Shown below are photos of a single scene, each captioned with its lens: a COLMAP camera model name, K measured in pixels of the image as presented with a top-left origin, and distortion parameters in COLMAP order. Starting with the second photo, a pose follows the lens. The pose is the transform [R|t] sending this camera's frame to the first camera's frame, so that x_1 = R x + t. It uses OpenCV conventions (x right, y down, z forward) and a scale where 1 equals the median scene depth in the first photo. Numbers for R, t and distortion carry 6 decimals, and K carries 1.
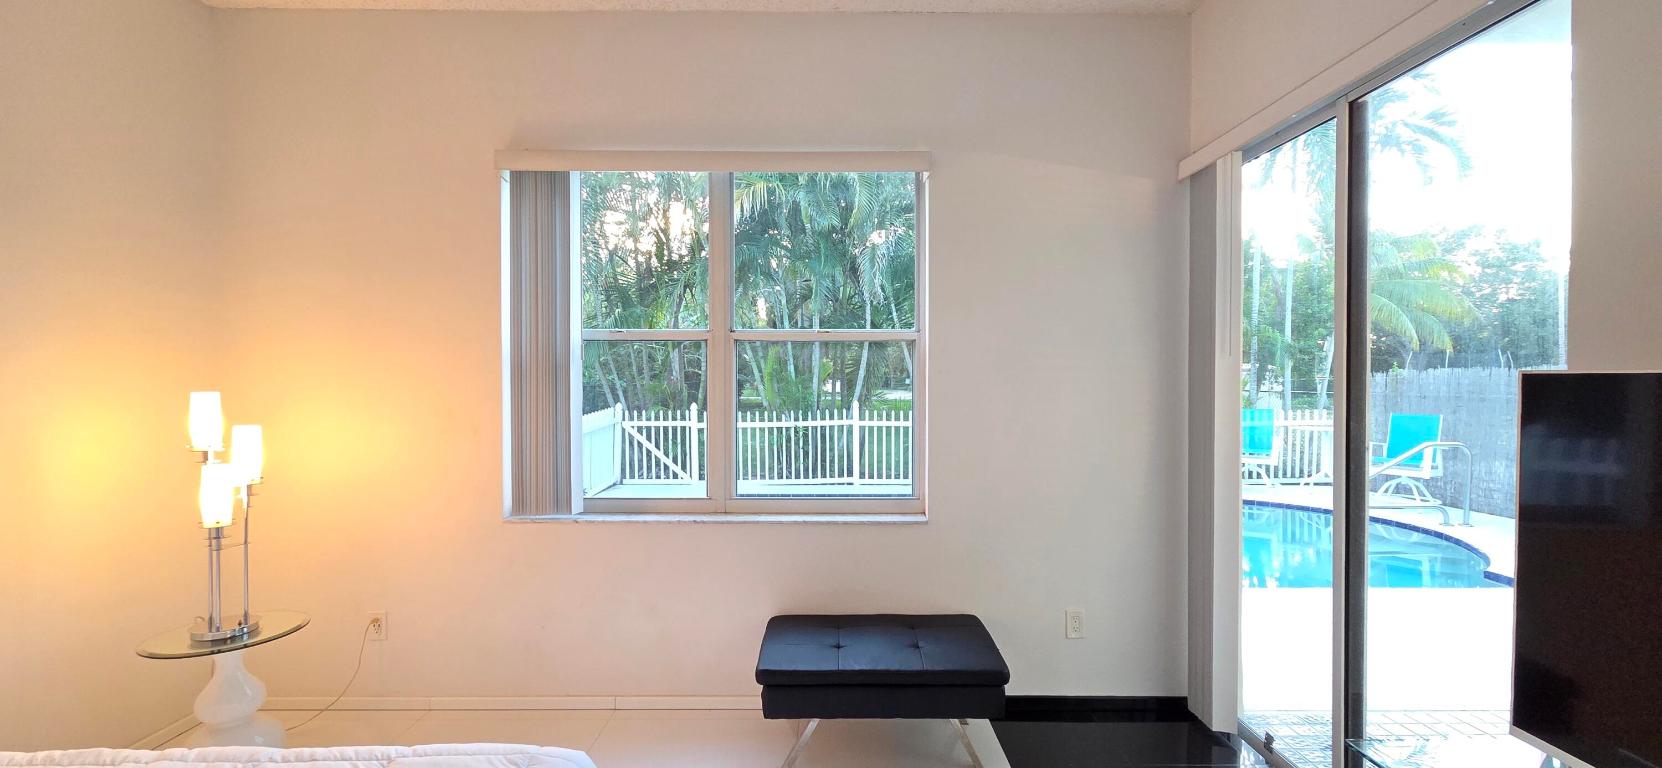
lens RADIAL K [[678.0, 0, 833.9], [0, 678.0, 389.4], [0, 0, 1]] dist [-0.000297, 0.000038]
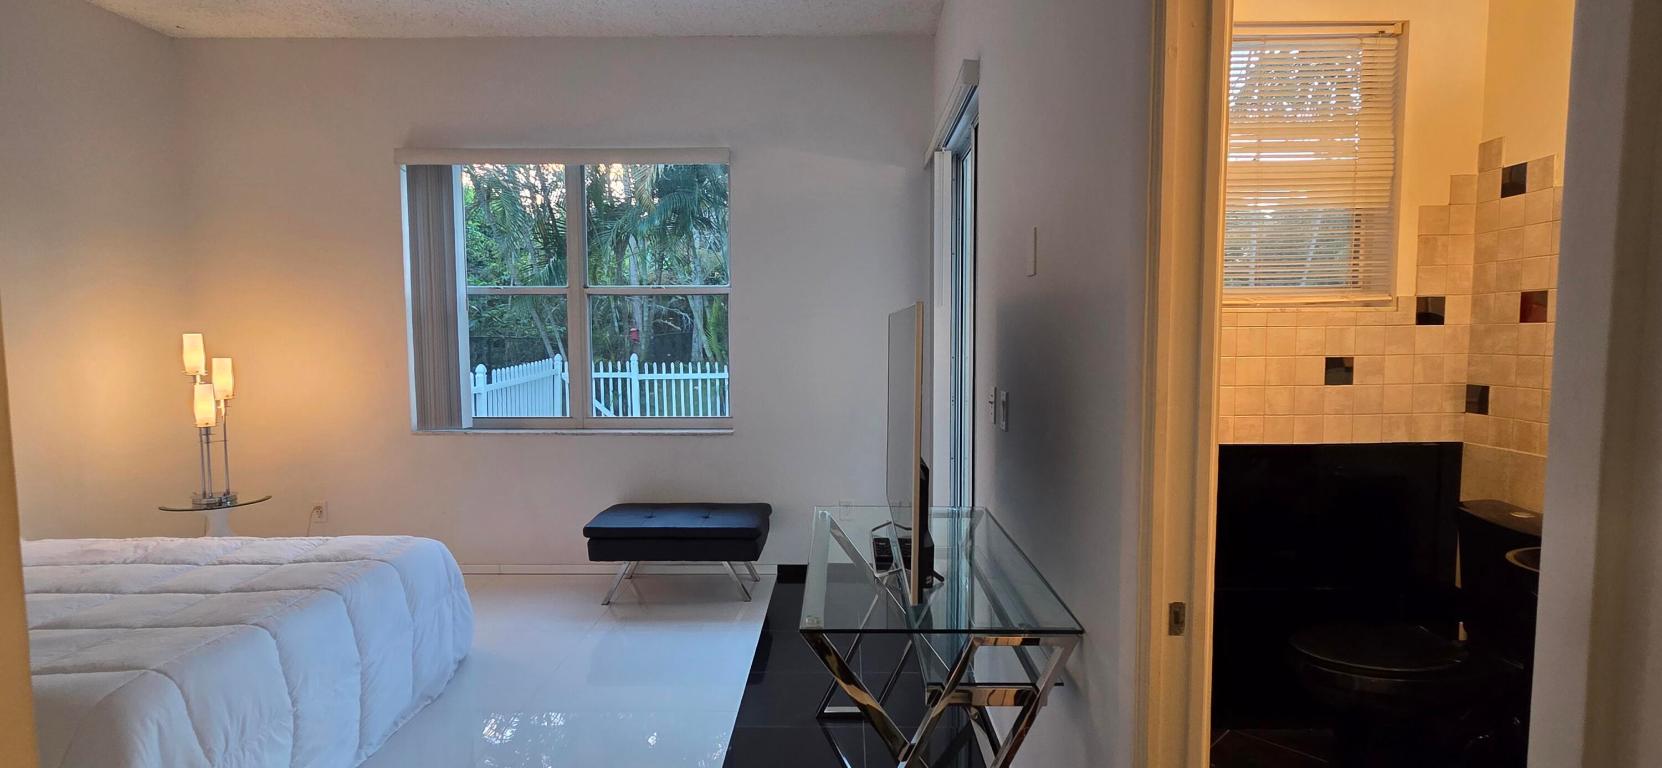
lens RADIAL K [[803.3, 0, 838.6], [0, 803.3, 391.9], [0, 0, 1]] dist [0.001244, -0.000155]
pose [[0.999889, -0.002002, -0.014754, 0.105420], [0.002873, 0.998240, 0.059228, 0.007006], [0.014610, -0.059264, 0.998135, -0.156152]]
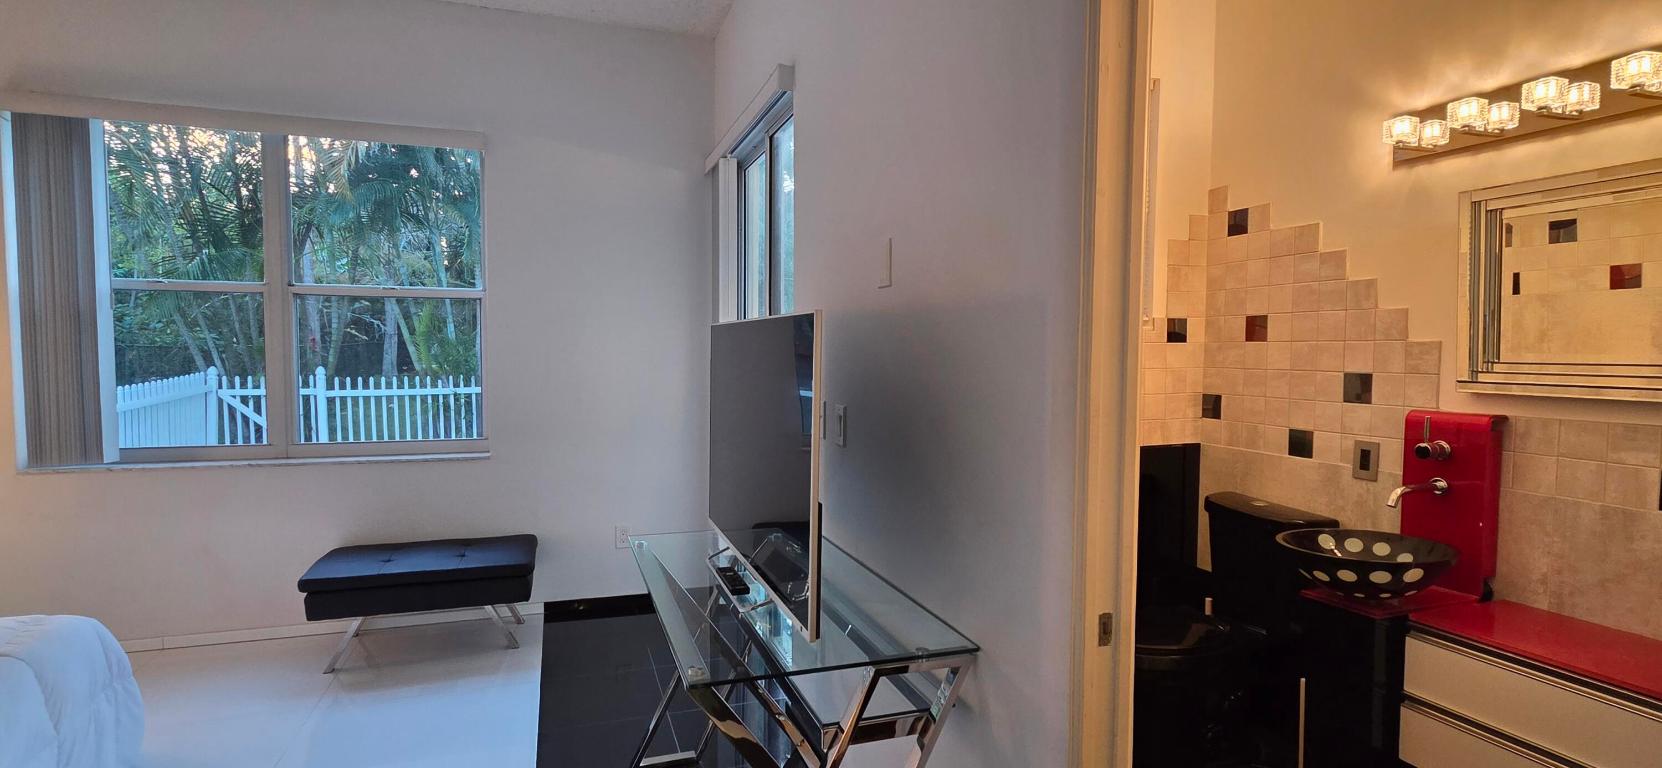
lens RADIAL K [[800.8, 0, 836.2], [0, 800.8, 389.4], [0, 0, 1]] dist [-0.000265, 0.000583]
pose [[0.946130, -0.010000, 0.323634, 0.073910], [-0.002909, 0.999220, 0.039379, 0.007386], [-0.323775, -0.038199, 0.945363, -0.134969]]
